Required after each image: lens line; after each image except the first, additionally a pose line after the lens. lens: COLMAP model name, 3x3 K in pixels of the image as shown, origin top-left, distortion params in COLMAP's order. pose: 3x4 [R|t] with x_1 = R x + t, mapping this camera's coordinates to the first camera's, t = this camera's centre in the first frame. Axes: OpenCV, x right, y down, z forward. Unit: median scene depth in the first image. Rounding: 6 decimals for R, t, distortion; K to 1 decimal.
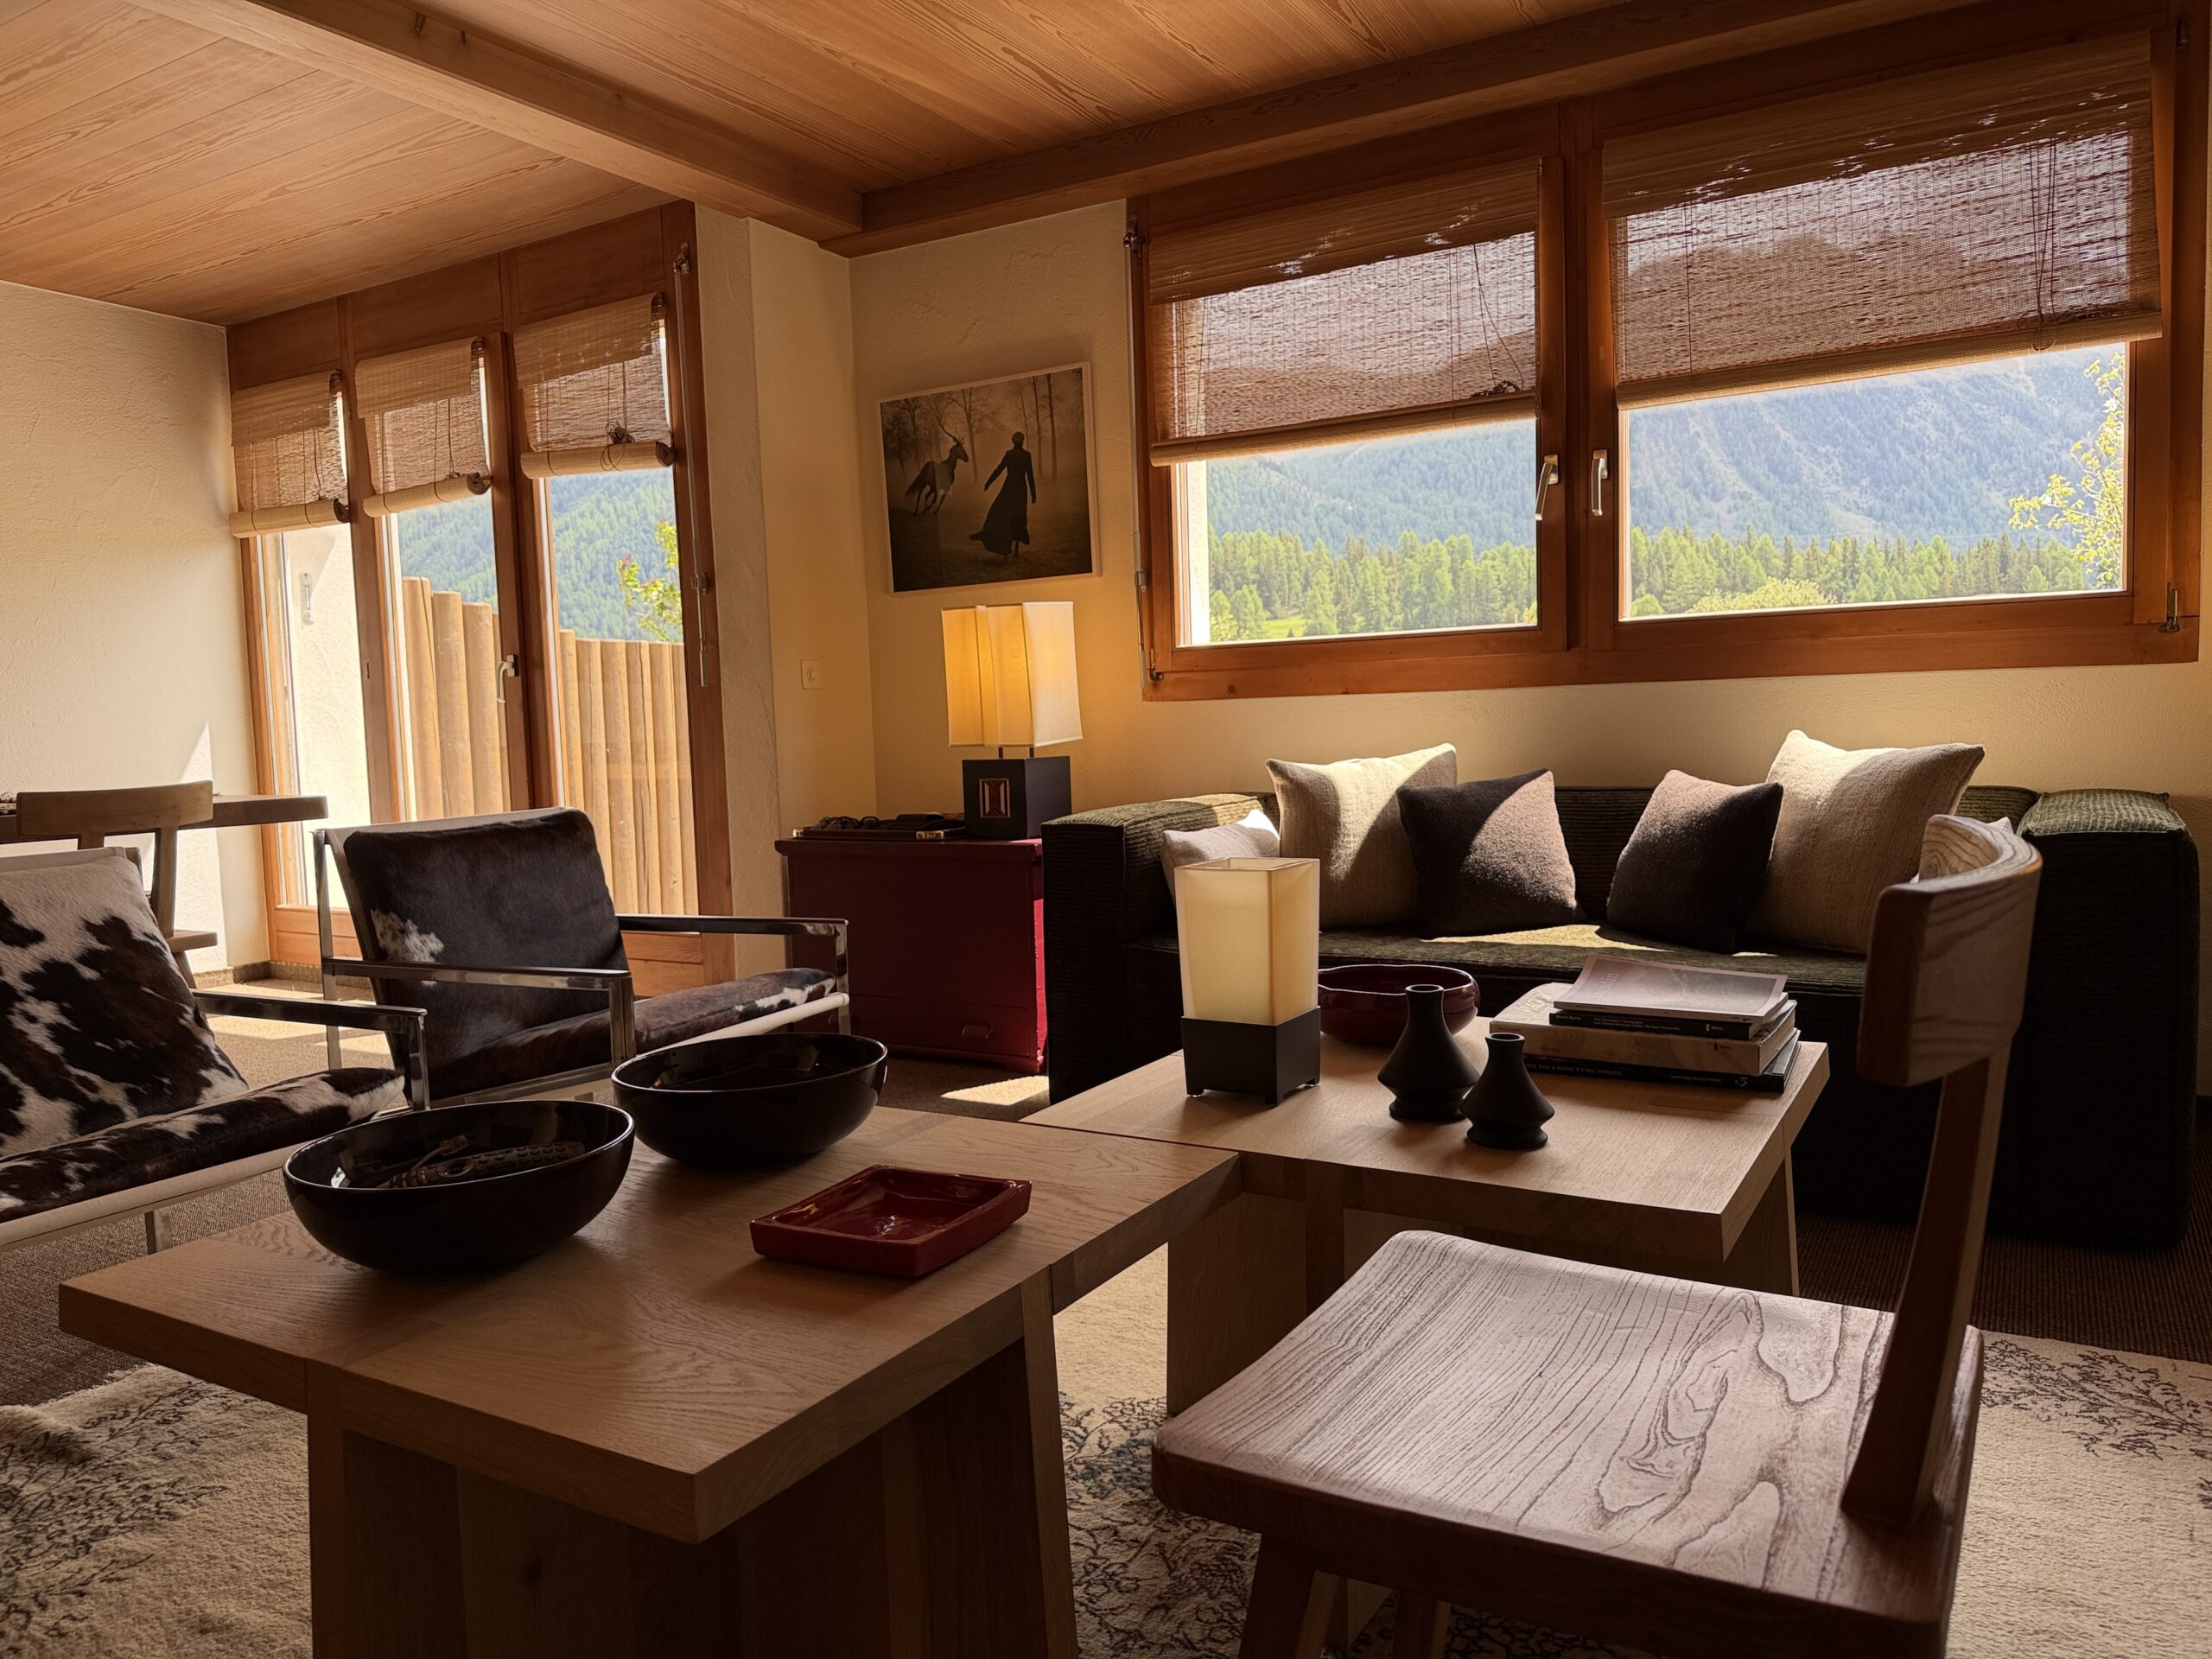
lens RADIAL K [[1538.2, 0, 1121.5], [0, 1538.2, 827.2], [0, 0, 1]] dist [0.071784, -0.102171]
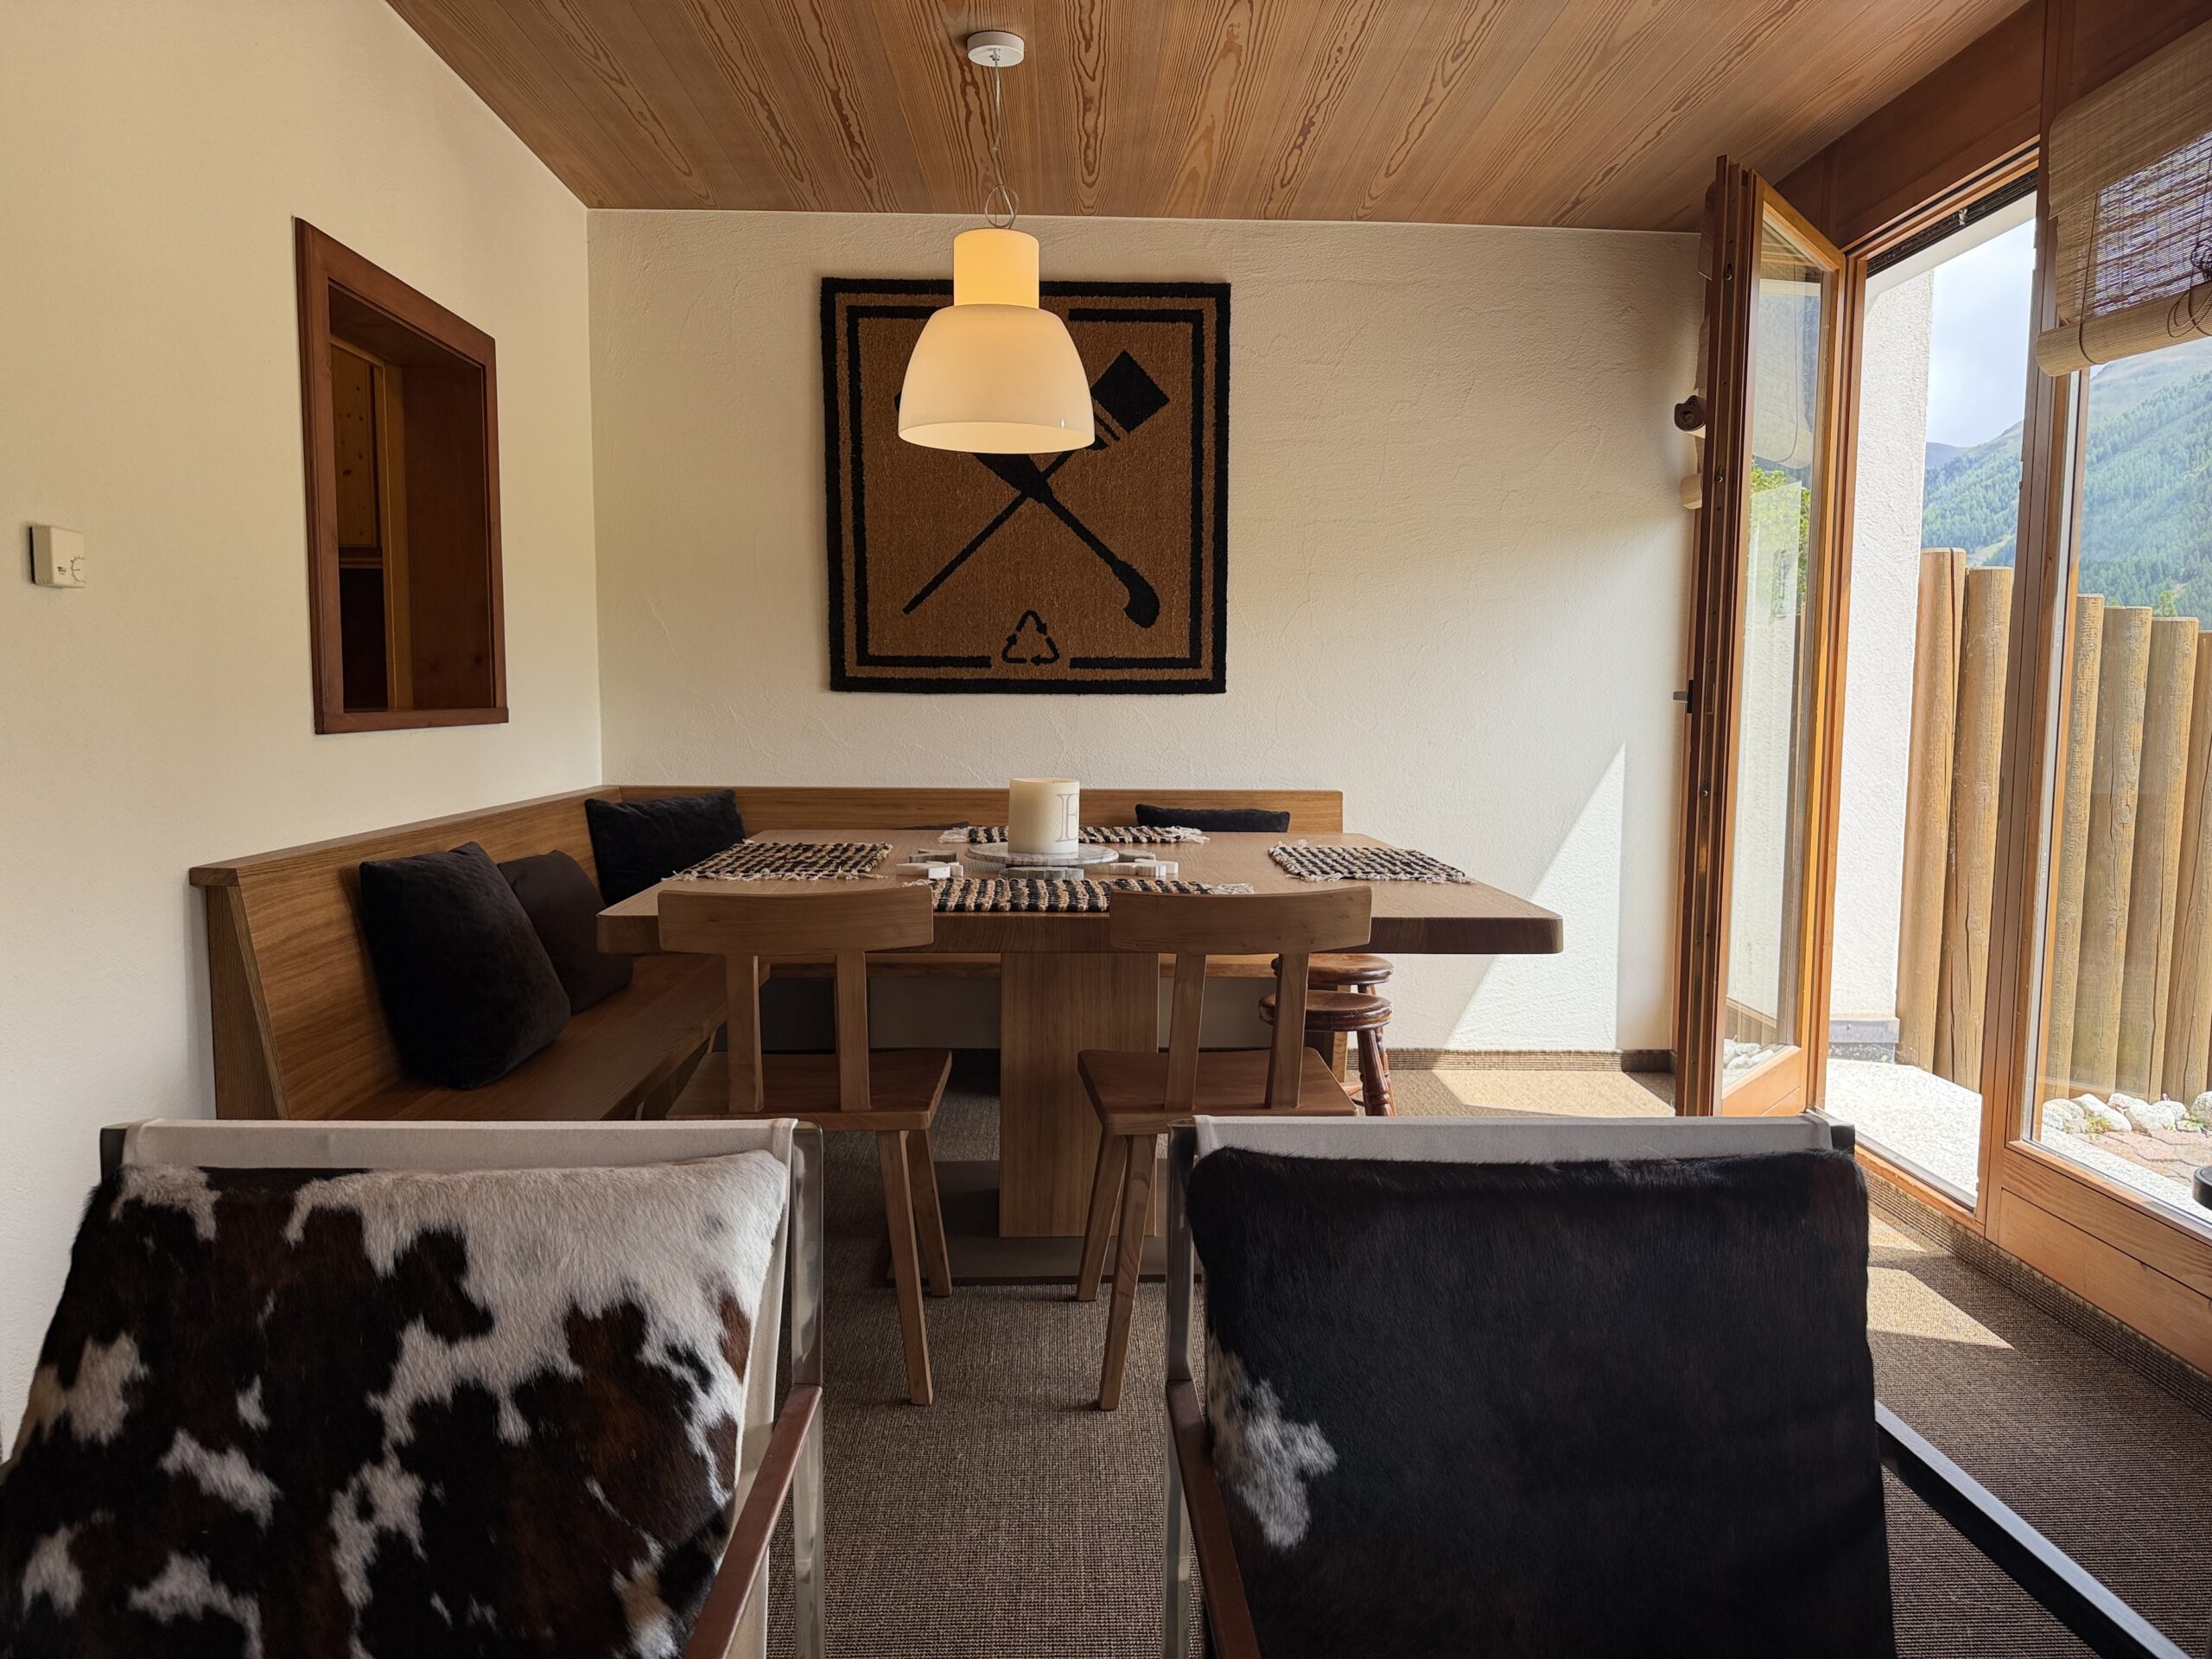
lens RADIAL K [[1546.4, 0, 1108.9], [0, 1546.4, 830.5], [0, 0, 1]] dist [0.131443, -0.225638]
pose [[0.538841, 0.109635, -0.835243, -0.094335], [-0.087488, 0.993417, 0.073956, -0.099646], [0.837852, 0.033224, 0.544885, 0.559679]]
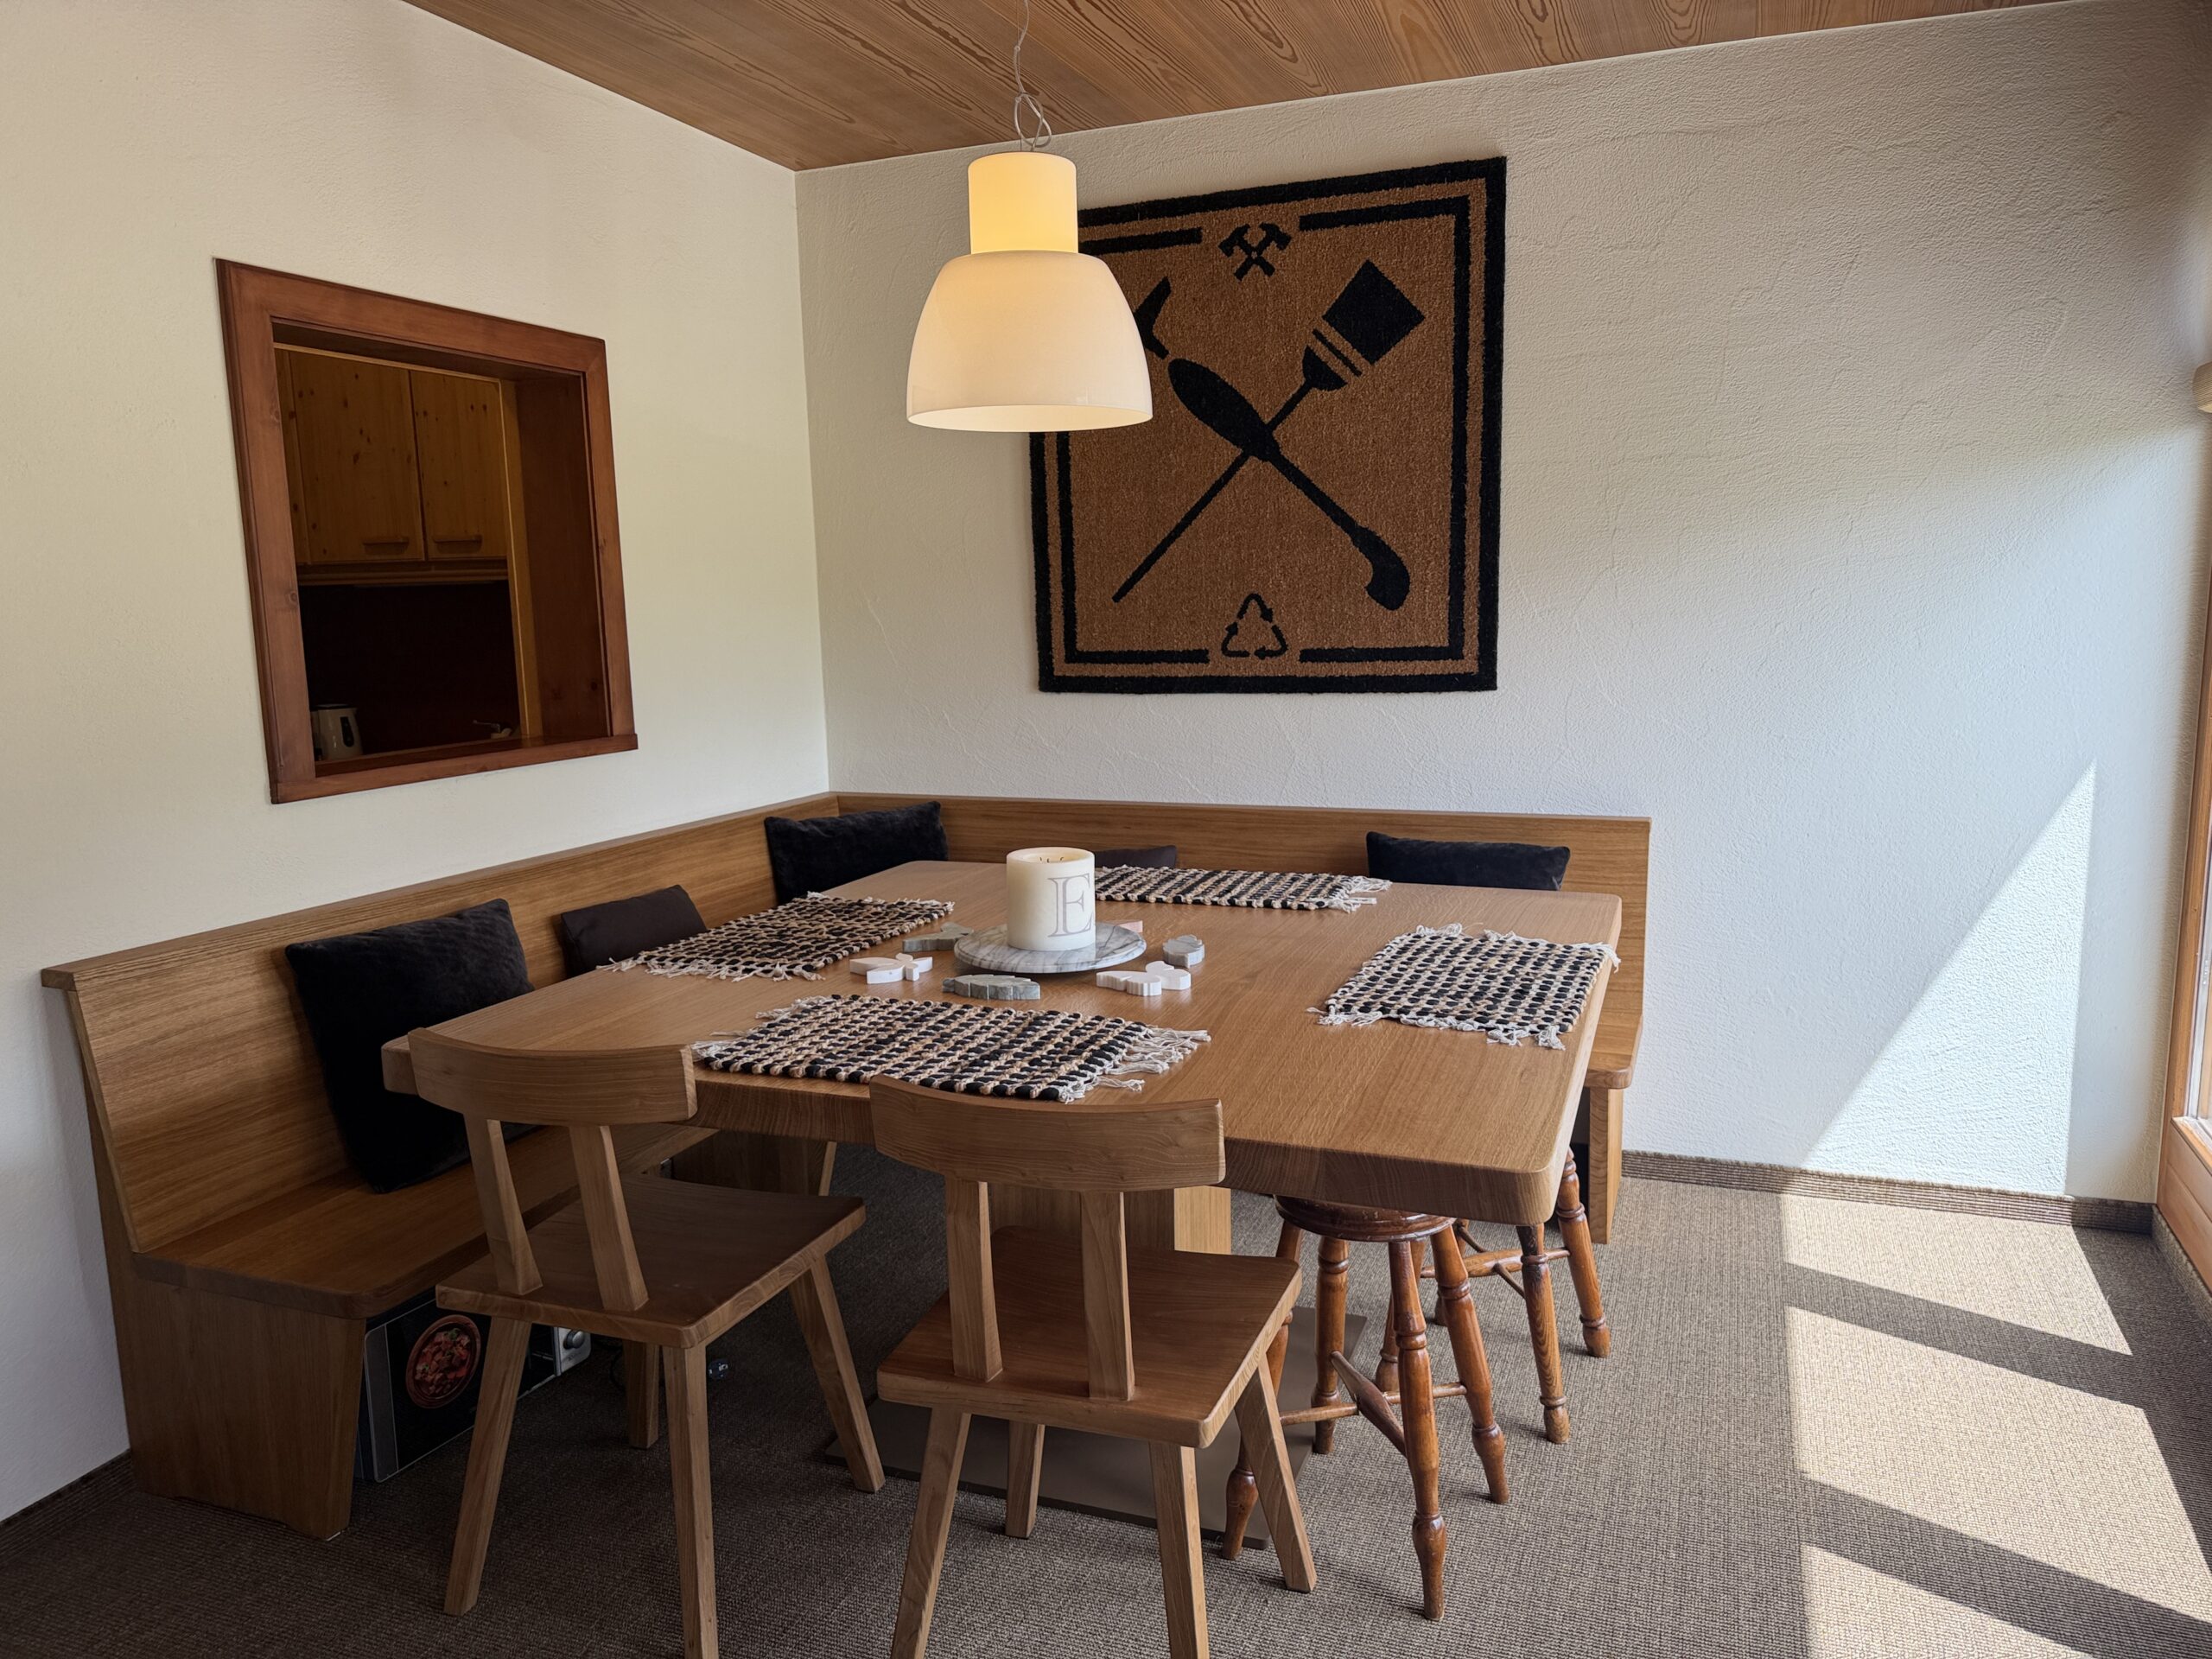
lens RADIAL K [[1537.7, 0, 1106.0], [0, 1537.7, 829.5], [0, 0, 1]] dist [0.116851, -0.223031]
pose [[0.163894, 0.170715, -0.971594, -0.180096], [-0.058449, 0.984862, 0.163187, -0.187182], [0.984745, 0.030043, 0.171391, 0.921757]]
